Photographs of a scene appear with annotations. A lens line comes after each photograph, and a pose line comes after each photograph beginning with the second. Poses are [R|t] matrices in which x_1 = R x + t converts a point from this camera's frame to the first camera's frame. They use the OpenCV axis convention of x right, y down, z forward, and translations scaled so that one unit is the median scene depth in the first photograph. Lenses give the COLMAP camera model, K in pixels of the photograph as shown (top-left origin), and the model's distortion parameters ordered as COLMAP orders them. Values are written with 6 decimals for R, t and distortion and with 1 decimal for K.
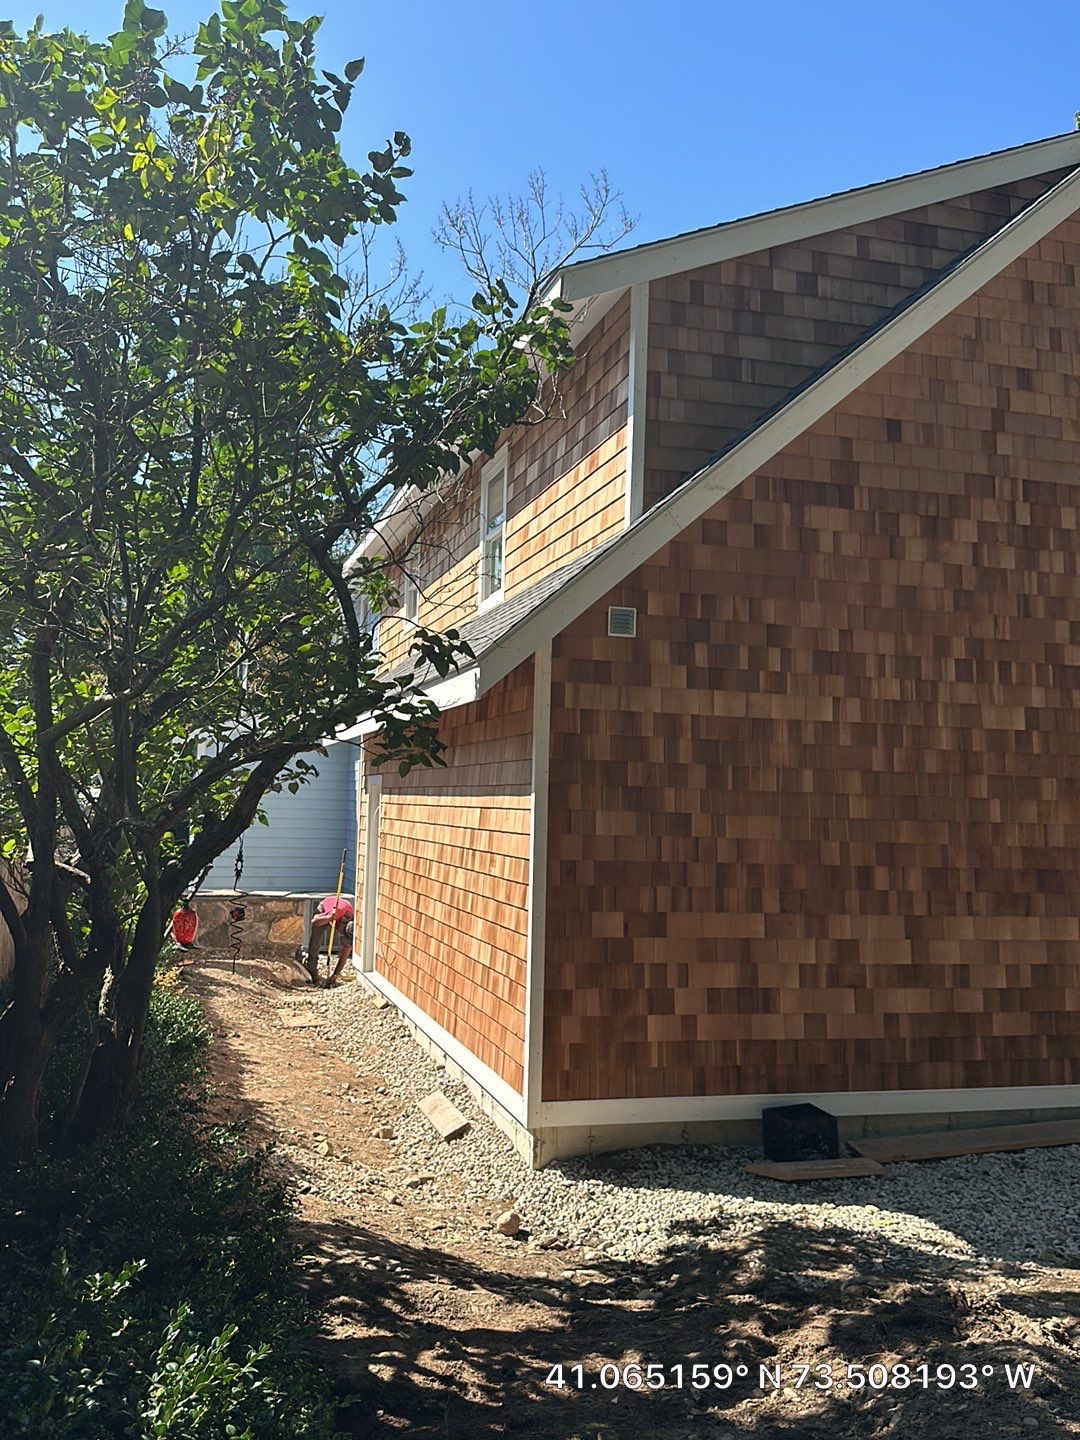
lens RADIAL K [[1273.3, 0, 538.8], [0, 1273.3, 728.3], [0, 0, 1]] dist [0.184124, -0.367292]
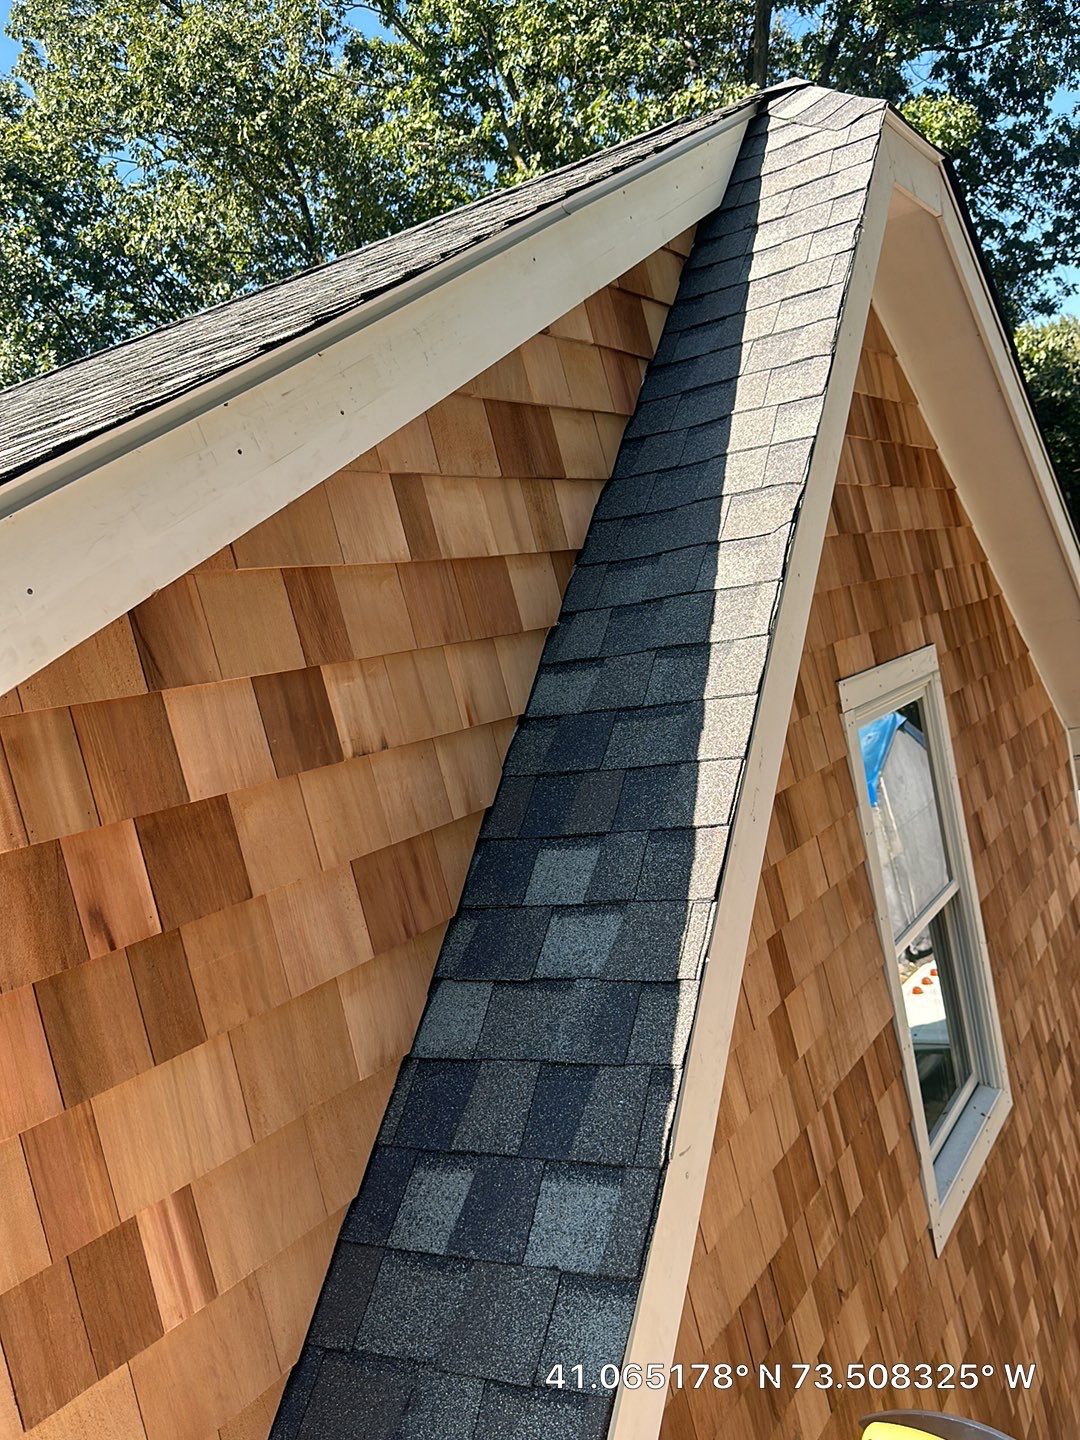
lens RADIAL K [[1273.3, 0, 538.8], [0, 1273.3, 728.3], [0, 0, 1]] dist [0.184124, -0.367292]
pose [[0.713816, -0.205729, 0.669435, 0.087869], [0.156897, 0.978560, 0.133430, -0.375615], [-0.682532, 0.009788, 0.730790, 0.830852]]
